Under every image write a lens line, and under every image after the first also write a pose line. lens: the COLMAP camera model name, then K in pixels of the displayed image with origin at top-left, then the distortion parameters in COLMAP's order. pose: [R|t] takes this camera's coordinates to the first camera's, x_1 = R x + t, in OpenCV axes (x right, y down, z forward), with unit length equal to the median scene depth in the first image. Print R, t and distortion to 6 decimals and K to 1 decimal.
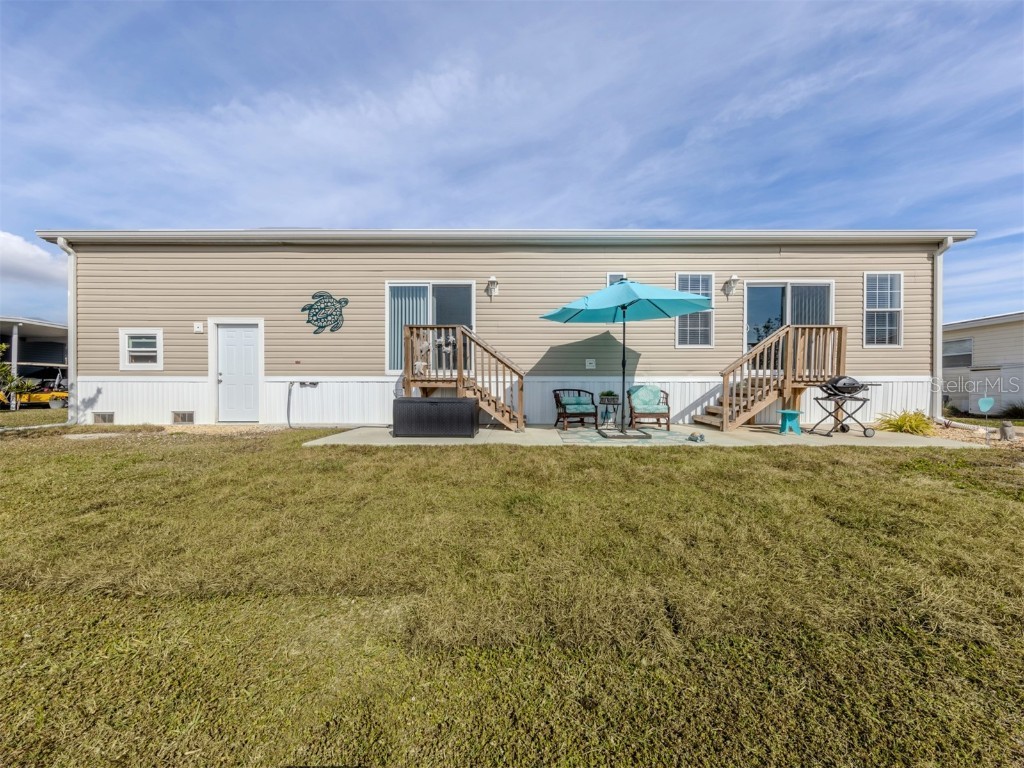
lens RADIAL K [[333.4, 0, 548.6], [0, 333.4, 386.8], [0, 0, 1]] dist [-0.000671, -0.000029]
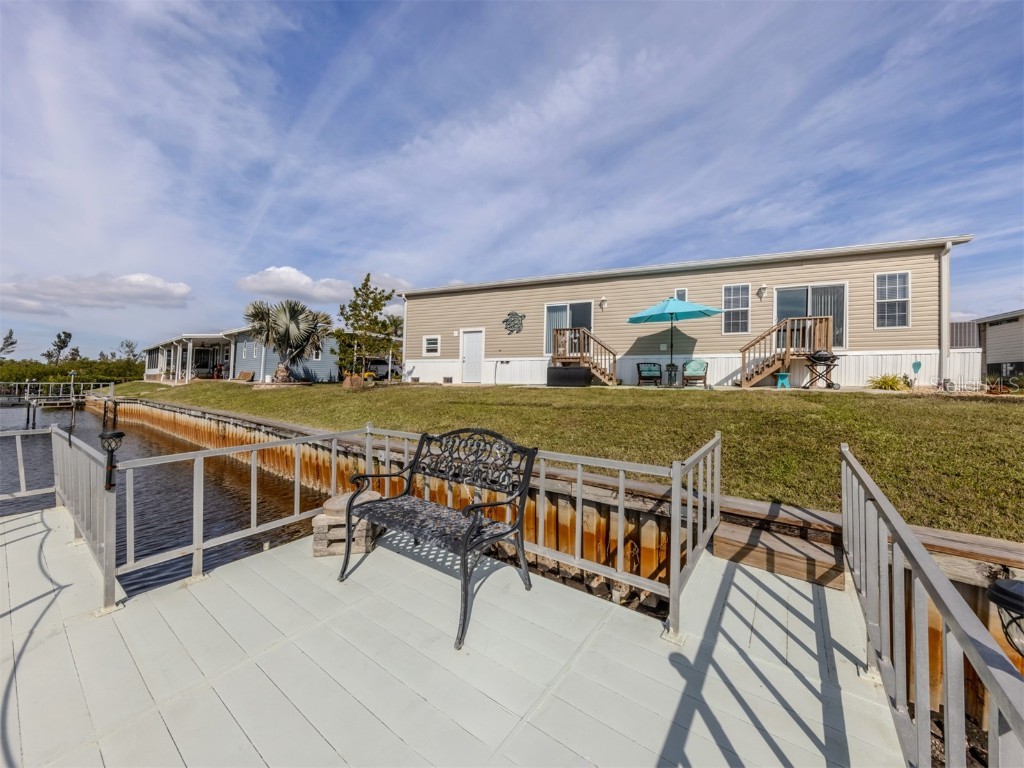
lens RADIAL K [[443.2, 0, 512.0], [0, 443.2, 384.0], [0, 0, 1]] dist [0.000686, -0.012460]
pose [[0.889685, 0.011804, -0.456422, 0.461970], [-0.014623, 0.999890, -0.002646, 0.125772], [0.456340, 0.009028, 0.889760, -1.232284]]
